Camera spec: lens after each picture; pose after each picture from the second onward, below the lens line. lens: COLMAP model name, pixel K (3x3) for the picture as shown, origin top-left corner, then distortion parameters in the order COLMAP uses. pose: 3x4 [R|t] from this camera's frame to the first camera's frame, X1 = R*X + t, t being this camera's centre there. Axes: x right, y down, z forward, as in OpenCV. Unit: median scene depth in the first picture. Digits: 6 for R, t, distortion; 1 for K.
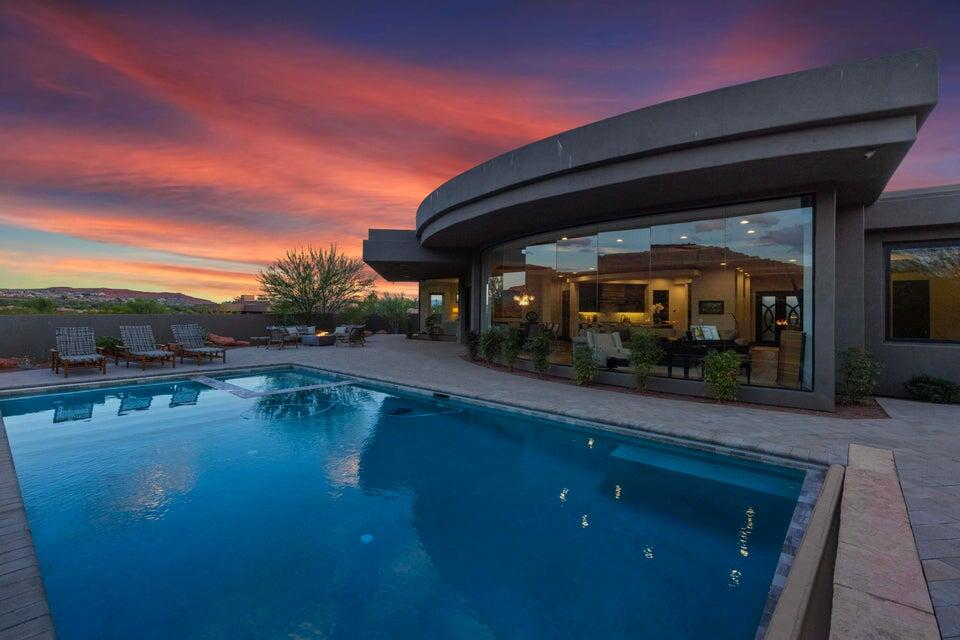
lens RADIAL K [[435.7, 0, 480.2], [0, 435.7, 310.3], [0, 0, 1]] dist [0.003818, 0.000703]
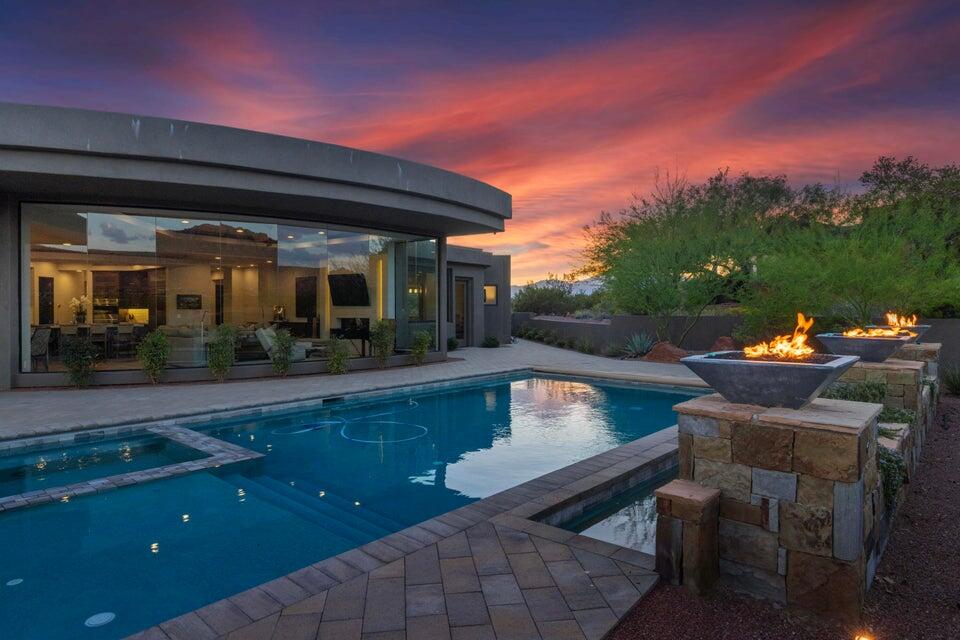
lens RADIAL K [[562.8, 0, 482.7], [0, 562.8, 308.7], [0, 0, 1]] dist [0.001303, -0.000031]
pose [[0.018306, -0.010129, 0.999781, -1.037721], [0.003274, 0.999944, 0.010070, -0.003414], [-0.999827, 0.003089, 0.018338, 0.554602]]
